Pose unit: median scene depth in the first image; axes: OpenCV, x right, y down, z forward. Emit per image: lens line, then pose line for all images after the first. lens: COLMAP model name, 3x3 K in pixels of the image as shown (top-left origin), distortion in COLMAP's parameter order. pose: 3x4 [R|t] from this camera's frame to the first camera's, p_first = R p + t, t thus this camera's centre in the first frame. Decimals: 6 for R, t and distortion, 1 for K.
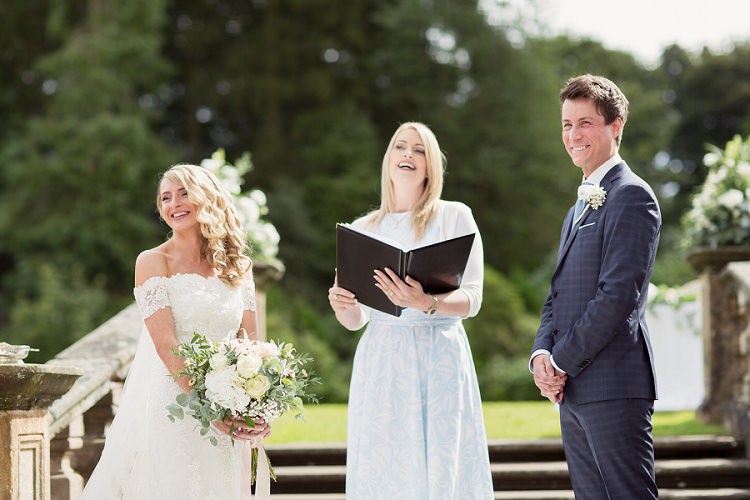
lens RADIAL K [[1778.9, 0, 374.9], [0, 1778.9, 249.1], [0, 0, 1]] dist [-0.020248, 0.000000]
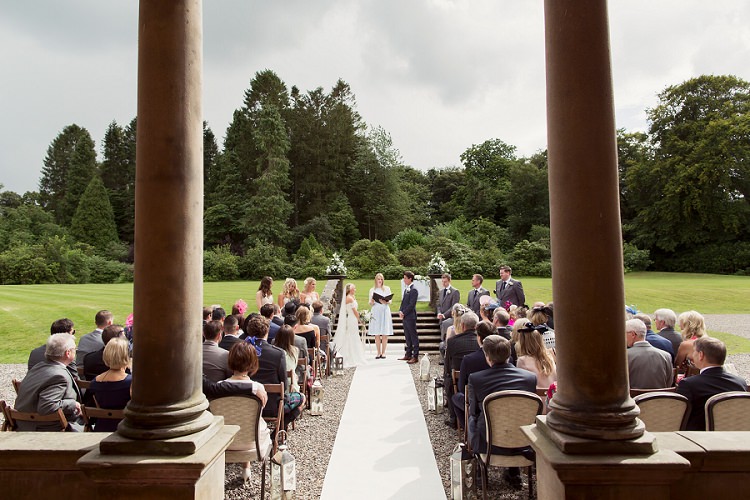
lens RADIAL K [[520.1, 0, 376.0], [0, 520.1, 251.2], [0, 0, 1]] dist [-0.001829, -0.000008]
pose [[0.998151, 0.007148, 0.060369, -0.052335], [-0.010083, 0.998775, 0.048444, -0.109558], [-0.059948, -0.048963, 0.997000, -0.396964]]
